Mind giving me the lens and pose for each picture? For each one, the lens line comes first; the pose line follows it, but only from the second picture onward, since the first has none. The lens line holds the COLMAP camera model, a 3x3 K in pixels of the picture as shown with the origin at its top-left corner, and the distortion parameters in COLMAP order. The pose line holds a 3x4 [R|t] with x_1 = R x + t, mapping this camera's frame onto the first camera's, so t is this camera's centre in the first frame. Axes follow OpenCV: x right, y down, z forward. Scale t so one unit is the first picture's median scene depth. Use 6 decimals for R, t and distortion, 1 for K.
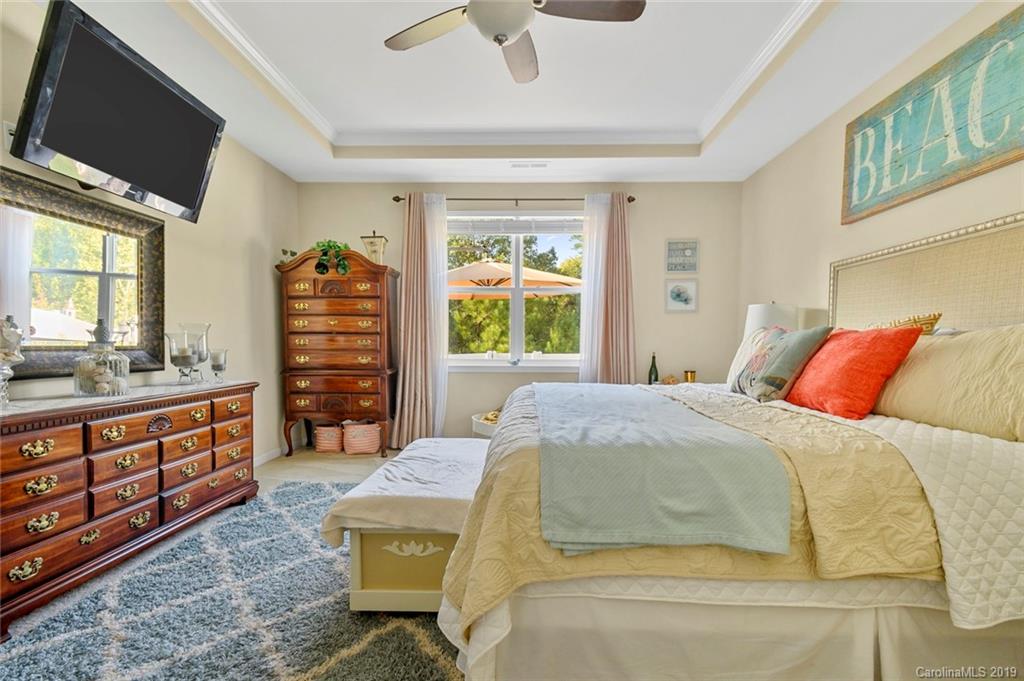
lens RADIAL K [[474.6, 0, 512.7], [0, 474.6, 375.8], [0, 0, 1]] dist [0.000000, -0.001085]
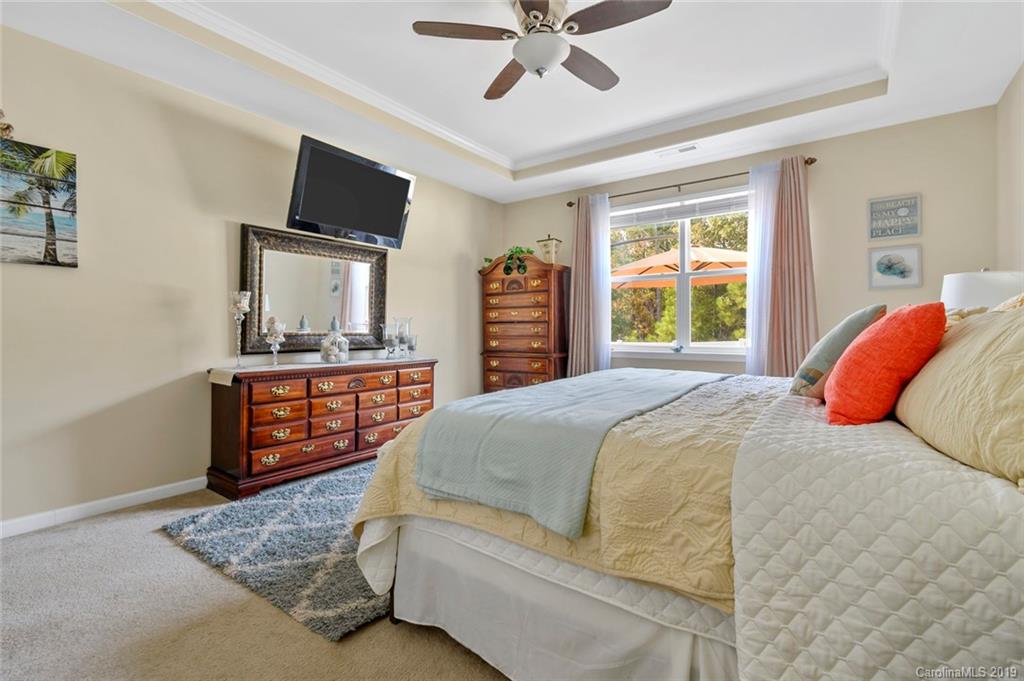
lens RADIAL K [[459.7, 0, 513.0], [0, 459.7, 335.2], [0, 0, 1]] dist [0.009609, -0.006720]
pose [[0.825796, 0.000156, -0.563970, 0.400151], [-0.033626, 0.998234, -0.048961, 0.001267], [0.562966, 0.059396, 0.824343, 0.041003]]
